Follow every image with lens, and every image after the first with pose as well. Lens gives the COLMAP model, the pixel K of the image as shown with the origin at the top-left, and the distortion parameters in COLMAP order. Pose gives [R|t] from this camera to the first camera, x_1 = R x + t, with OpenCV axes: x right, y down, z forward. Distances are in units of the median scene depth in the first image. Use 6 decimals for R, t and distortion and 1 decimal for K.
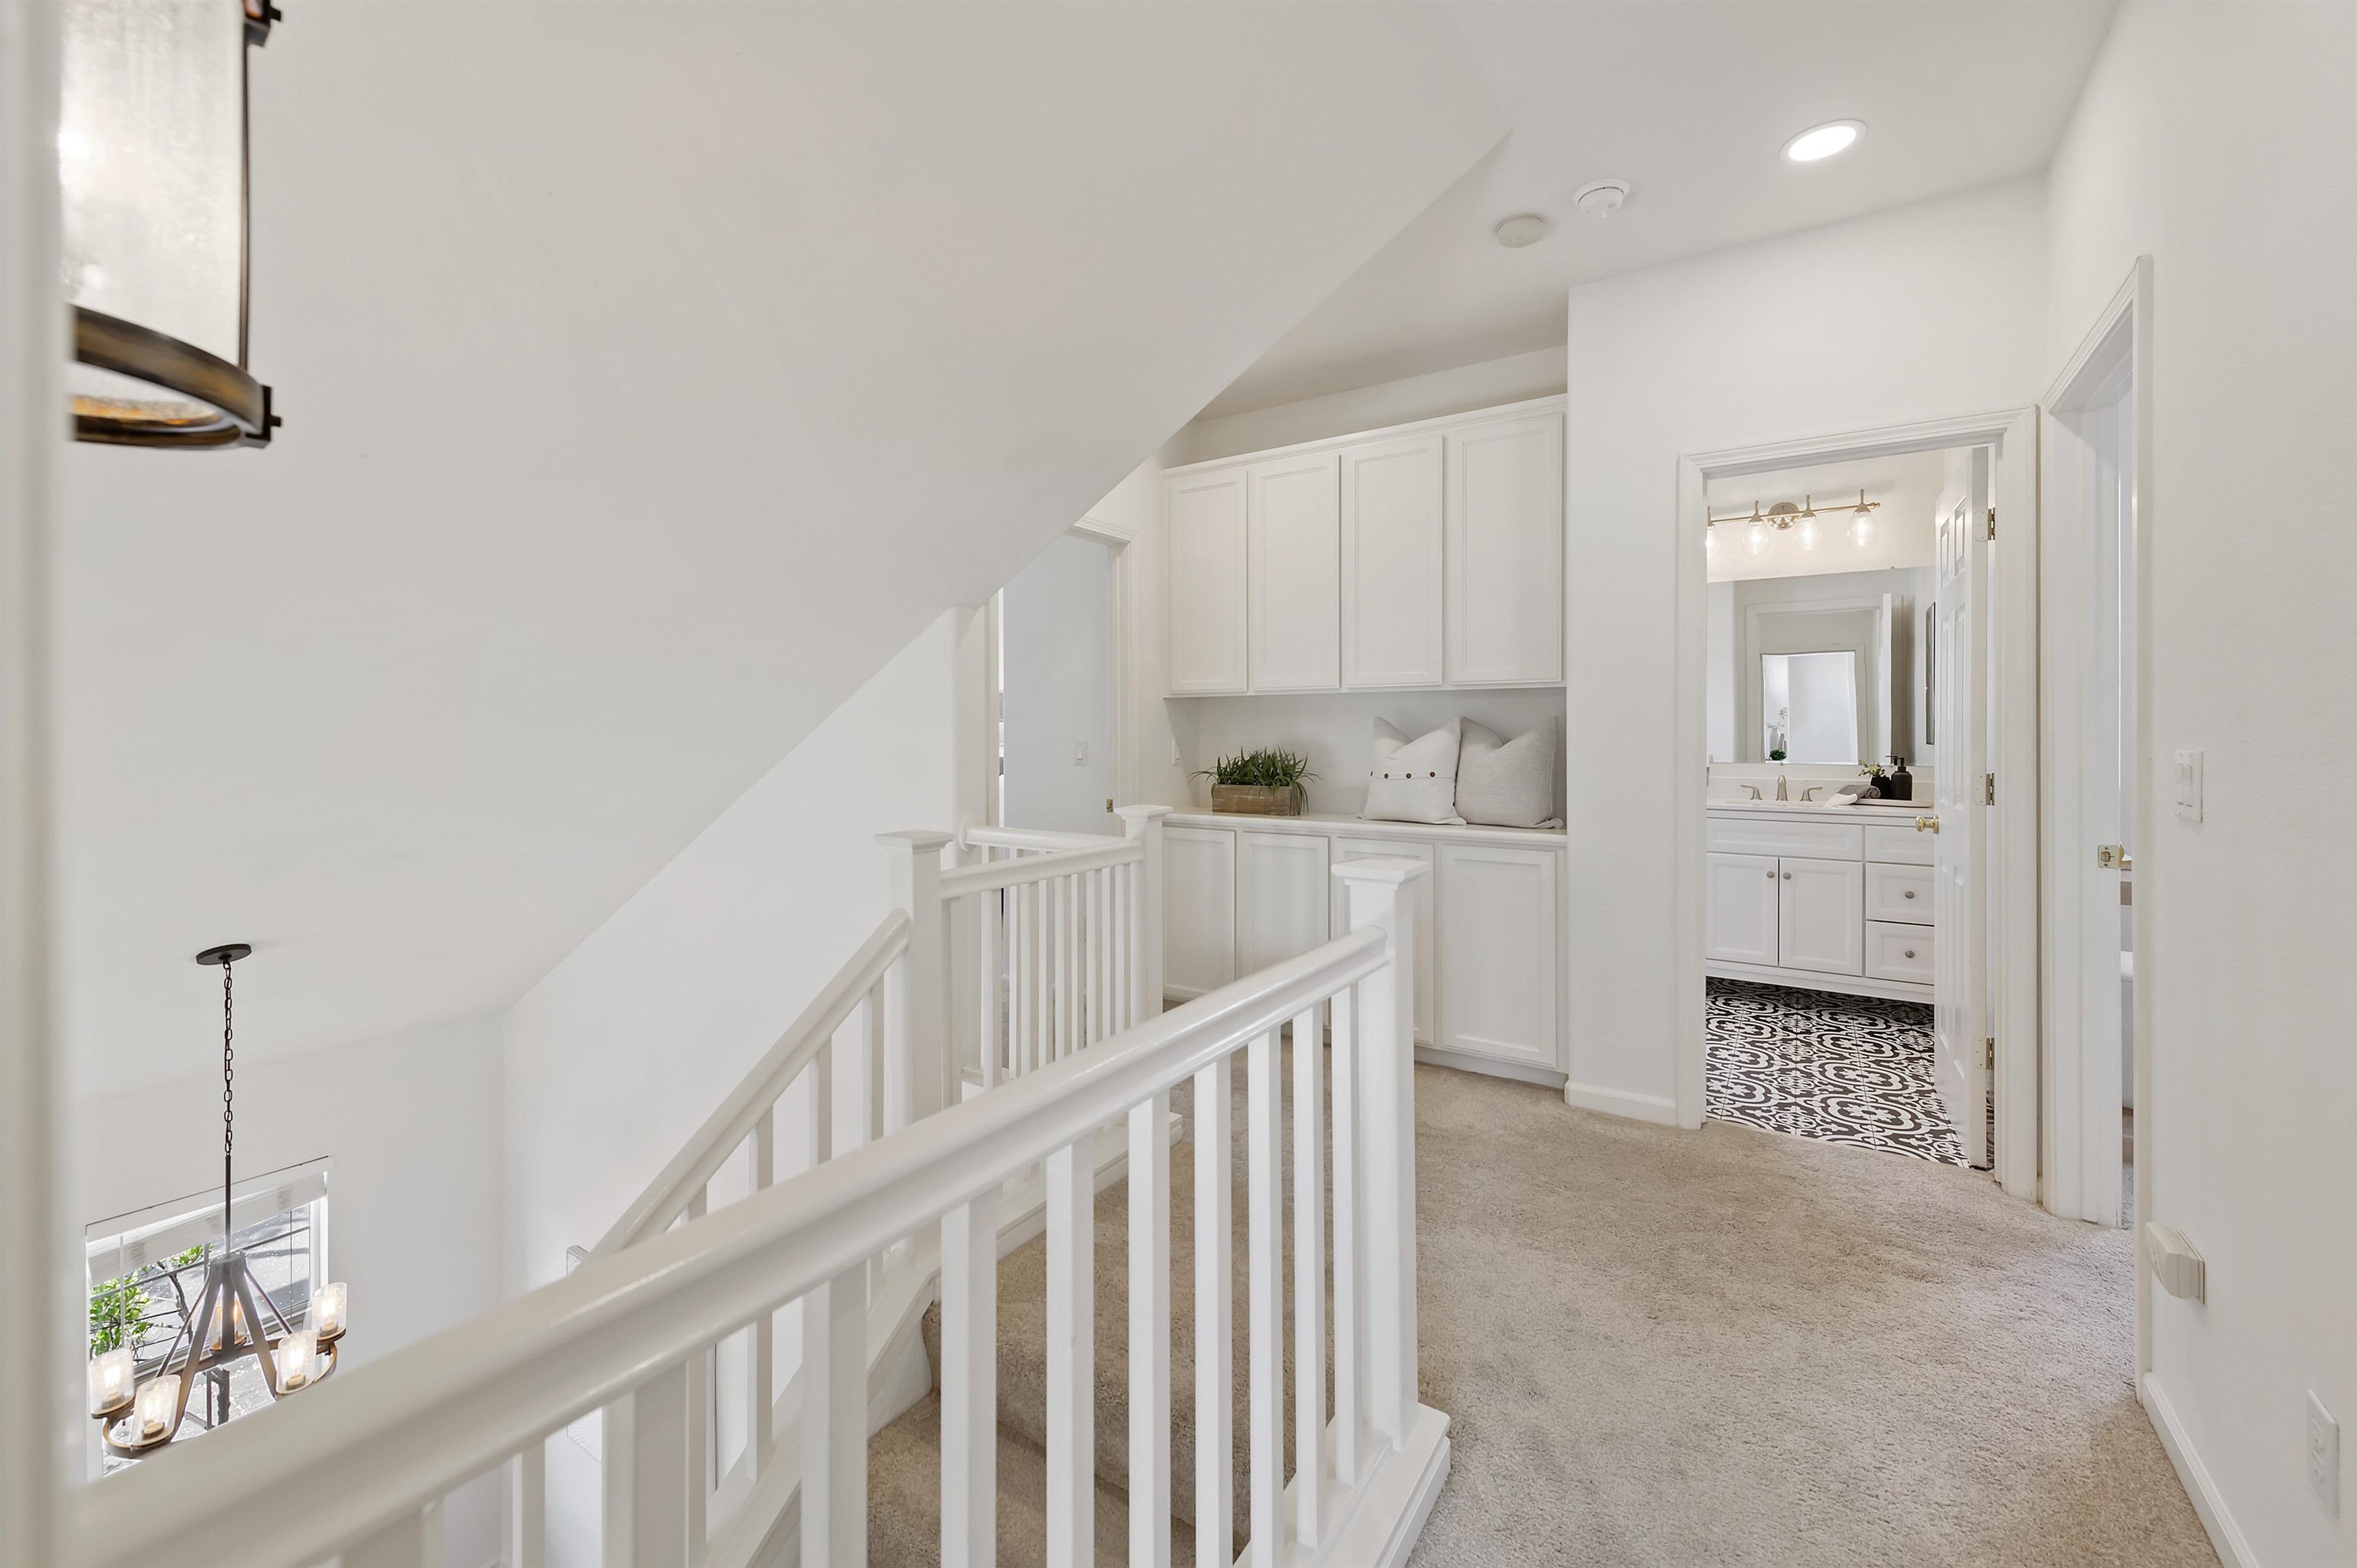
lens RADIAL K [[962.3, 0, 1196.8], [0, 962.3, 706.9], [0, 0, 1]] dist [0.025846, -0.006704]
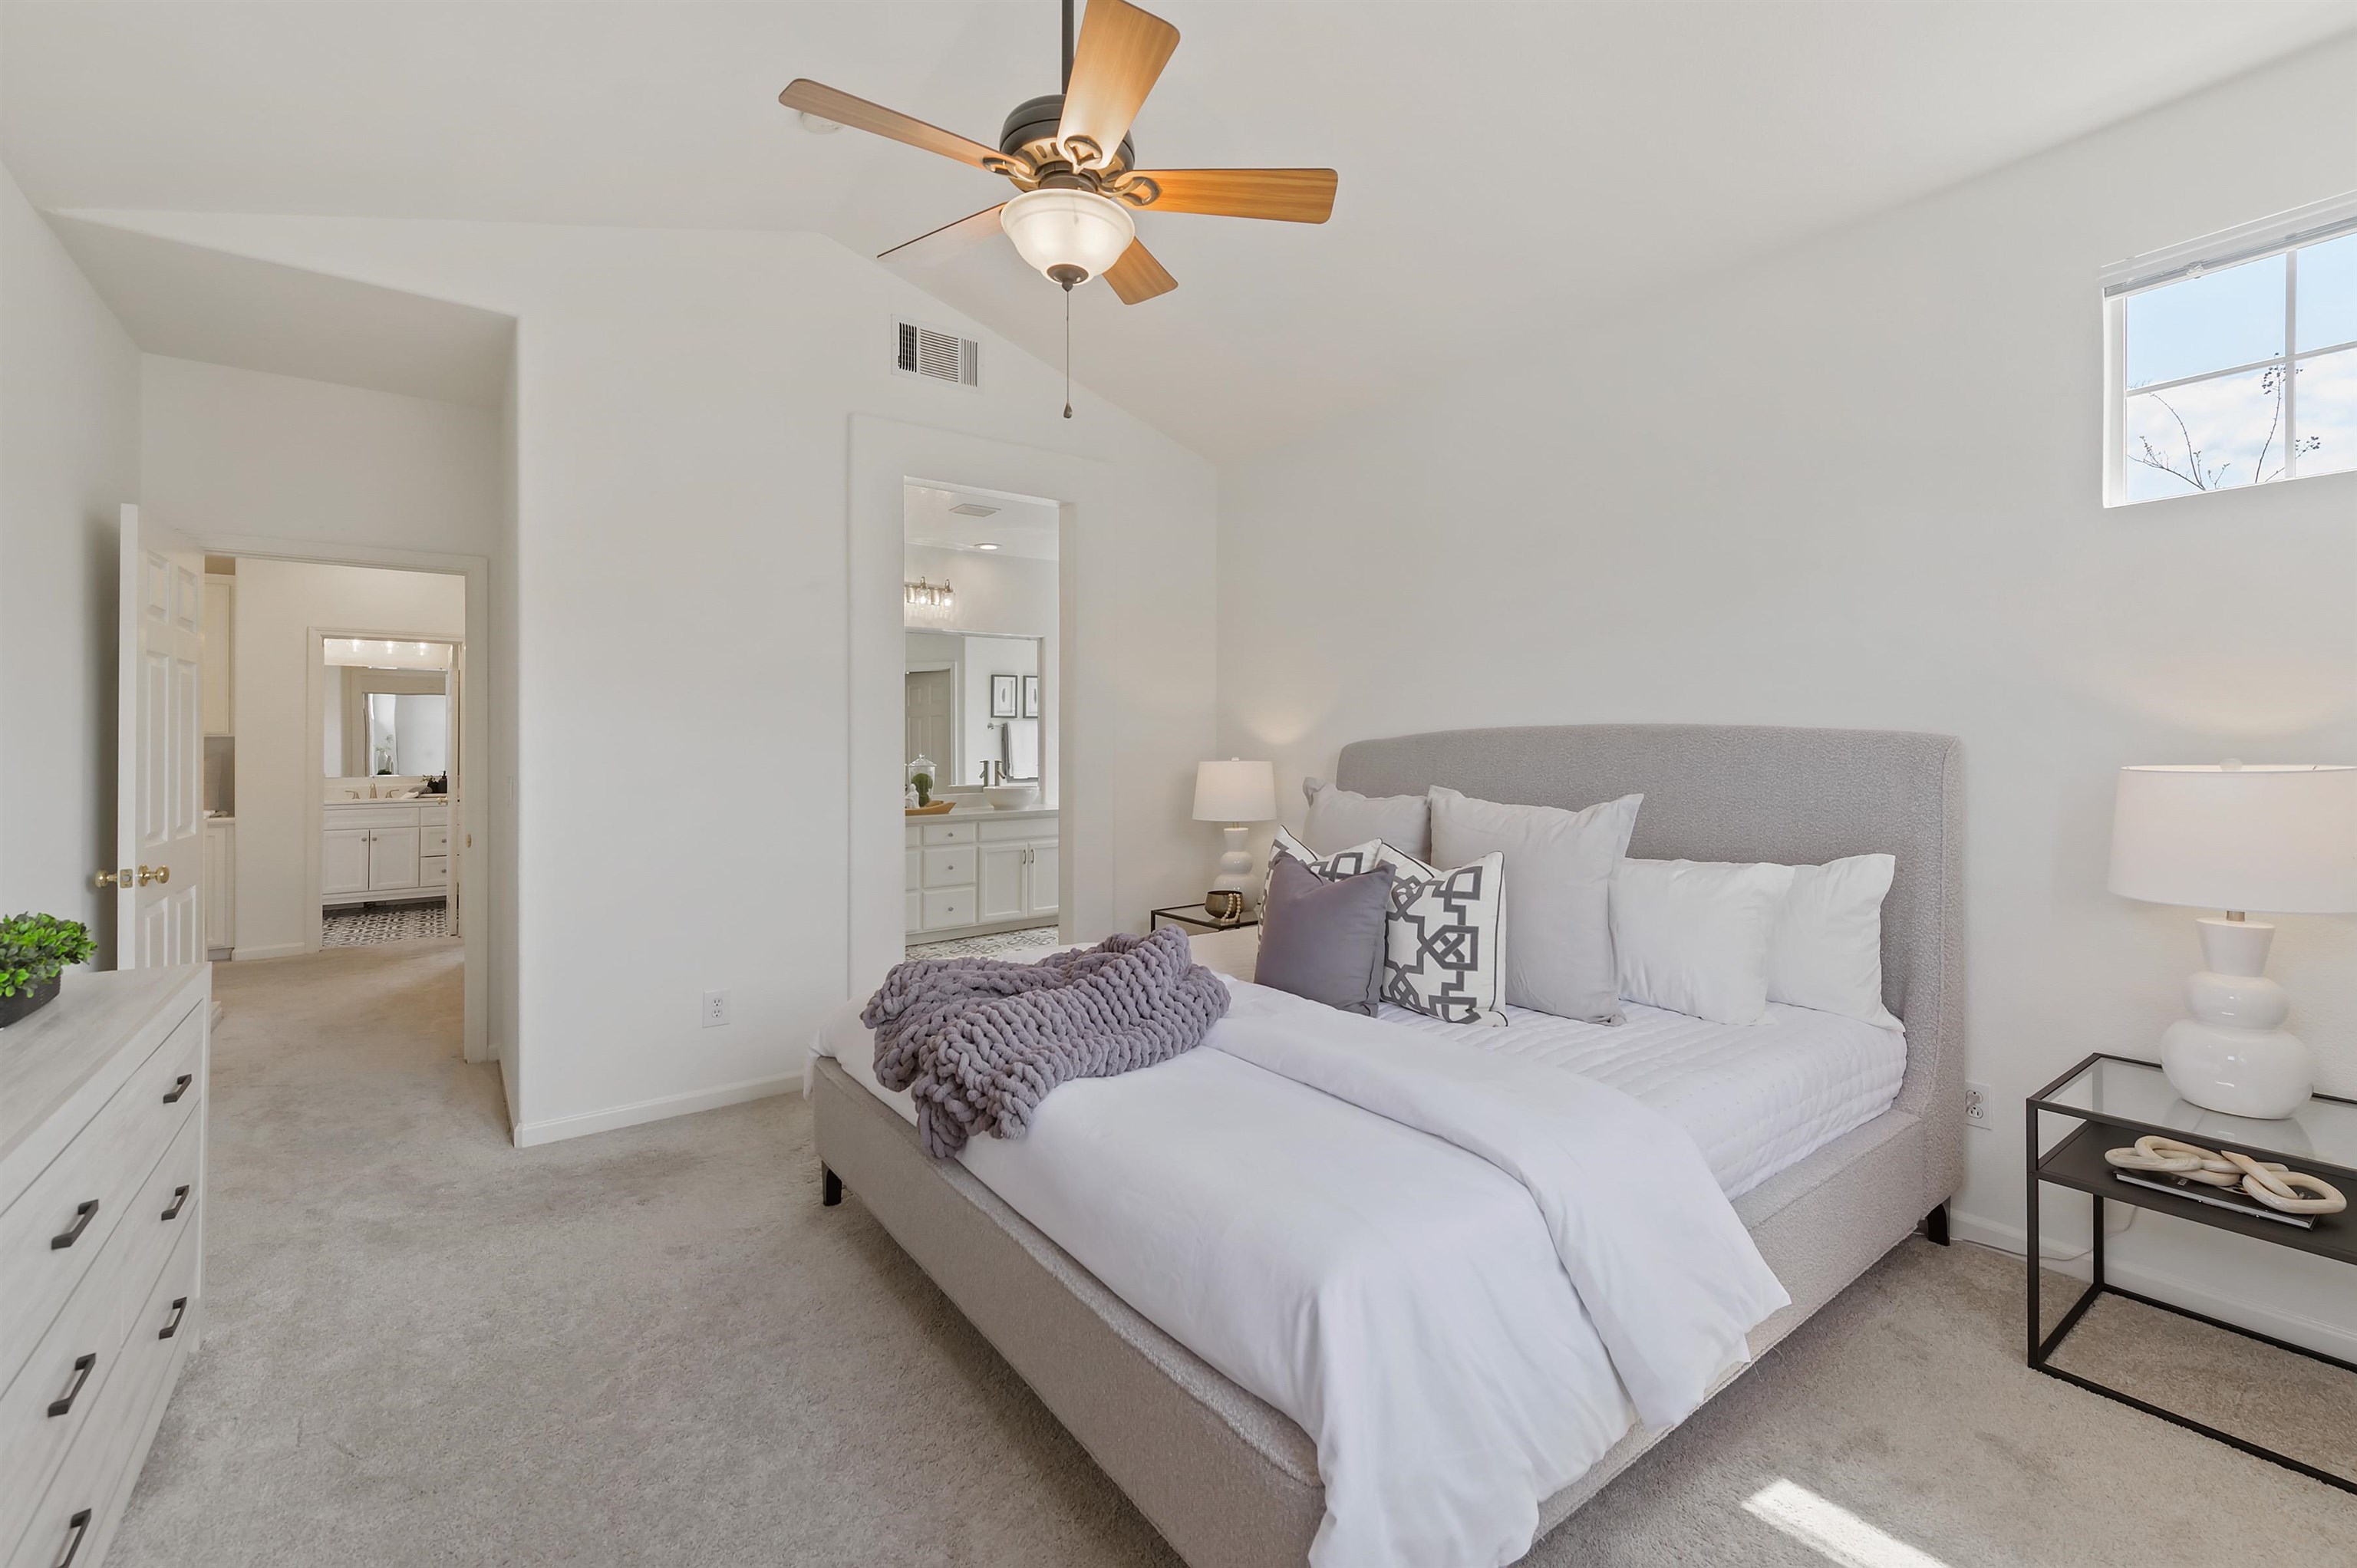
lens RADIAL K [[994.9, 0, 1246.1], [0, 994.9, 736.1], [0, 0, 1]] dist [0.000807, 0.000061]
pose [[0.321174, 0.001991, 0.947018, -0.607049], [-0.014838, 0.999886, 0.002930, -0.044794], [-0.946904, -0.014992, 0.321167, -1.092738]]
